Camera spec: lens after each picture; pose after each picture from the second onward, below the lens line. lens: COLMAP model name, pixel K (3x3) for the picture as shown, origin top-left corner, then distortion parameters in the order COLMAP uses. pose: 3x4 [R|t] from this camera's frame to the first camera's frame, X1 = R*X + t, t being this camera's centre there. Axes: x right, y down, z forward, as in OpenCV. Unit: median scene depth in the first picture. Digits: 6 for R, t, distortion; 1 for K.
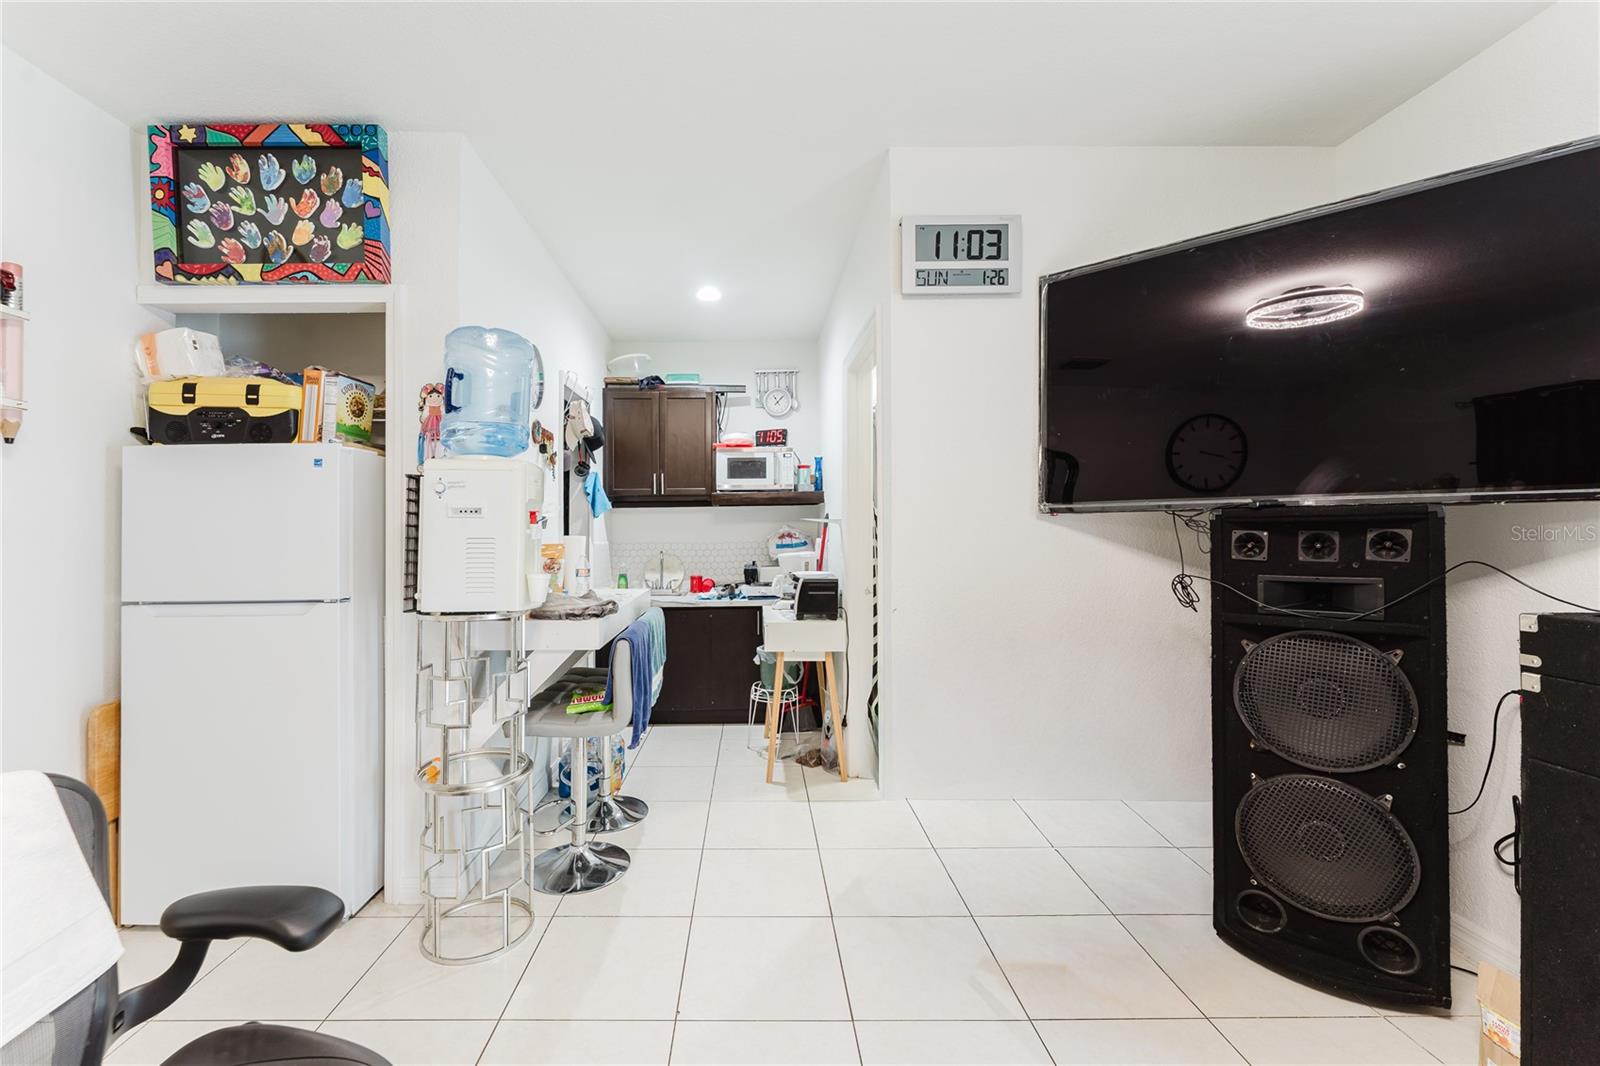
lens RADIAL K [[681.2, 0, 799.1], [0, 681.2, 530.2], [0, 0, 1]] dist [-0.002764, -0.000425]
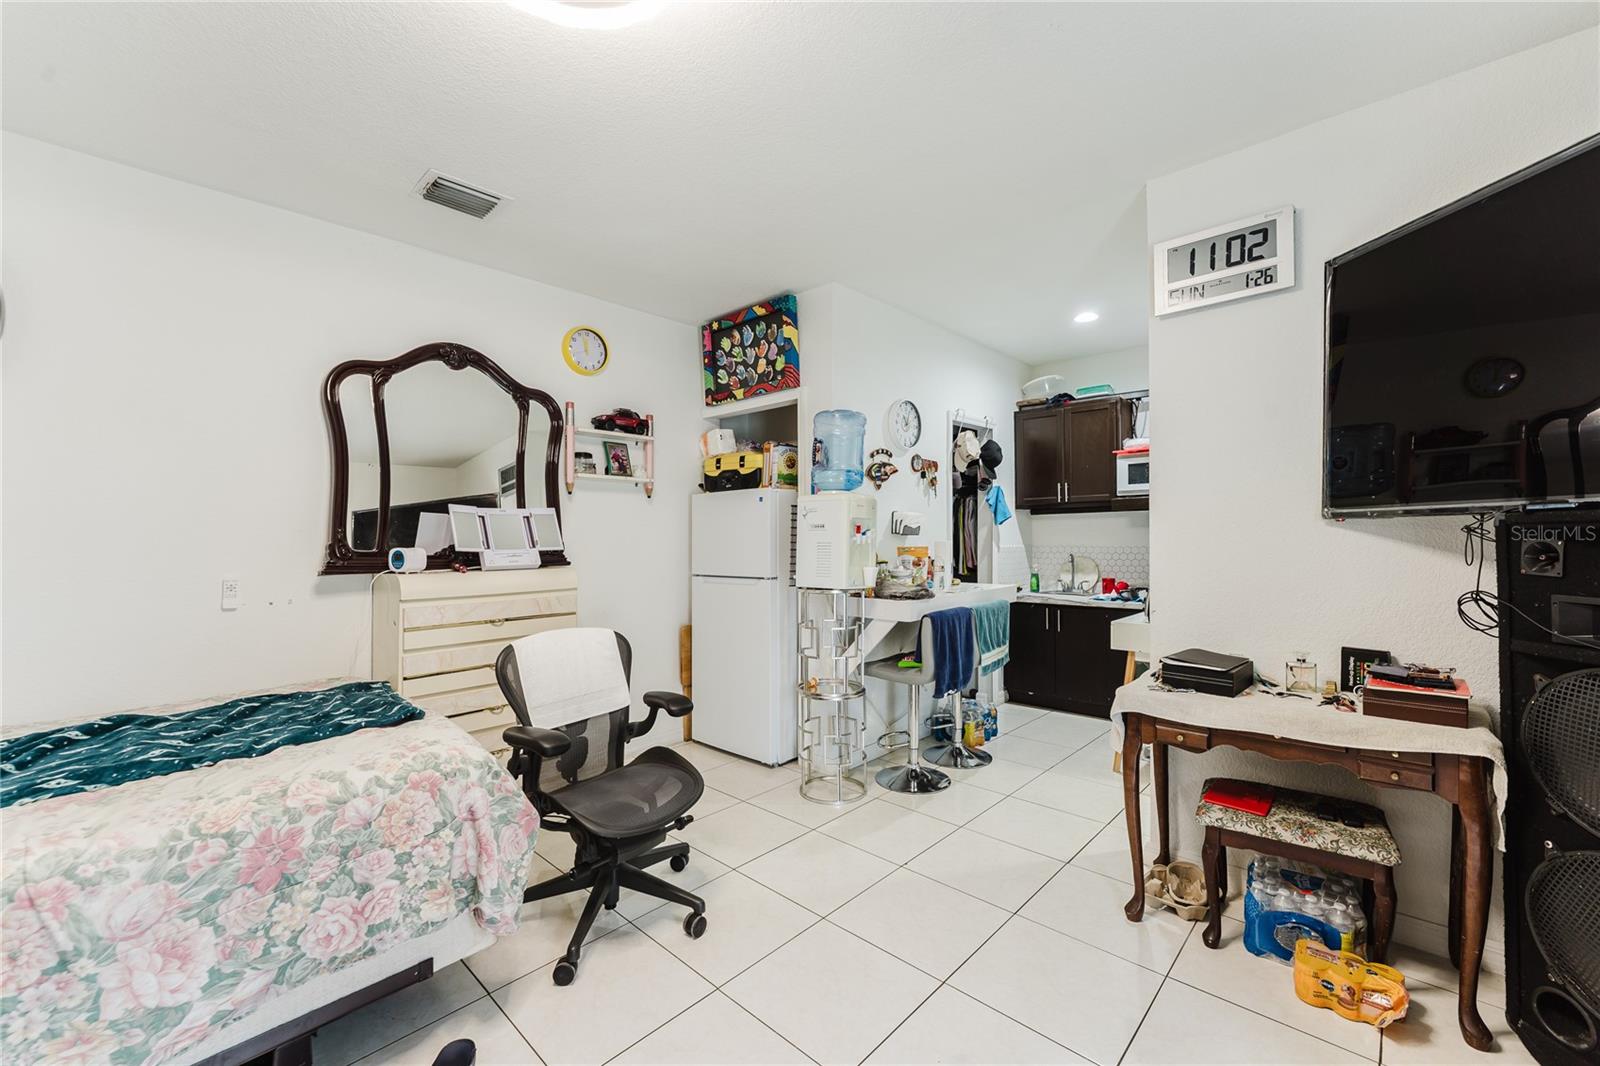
lens RADIAL K [[681.2, 0, 799.1], [0, 681.2, 530.2], [0, 0, 1]] dist [-0.002764, -0.000425]
pose [[0.716644, -0.007337, -0.697401, 0.547676], [0.005944, 0.999973, -0.004411, -0.010771], [0.697414, -0.000984, 0.716668, -0.176629]]
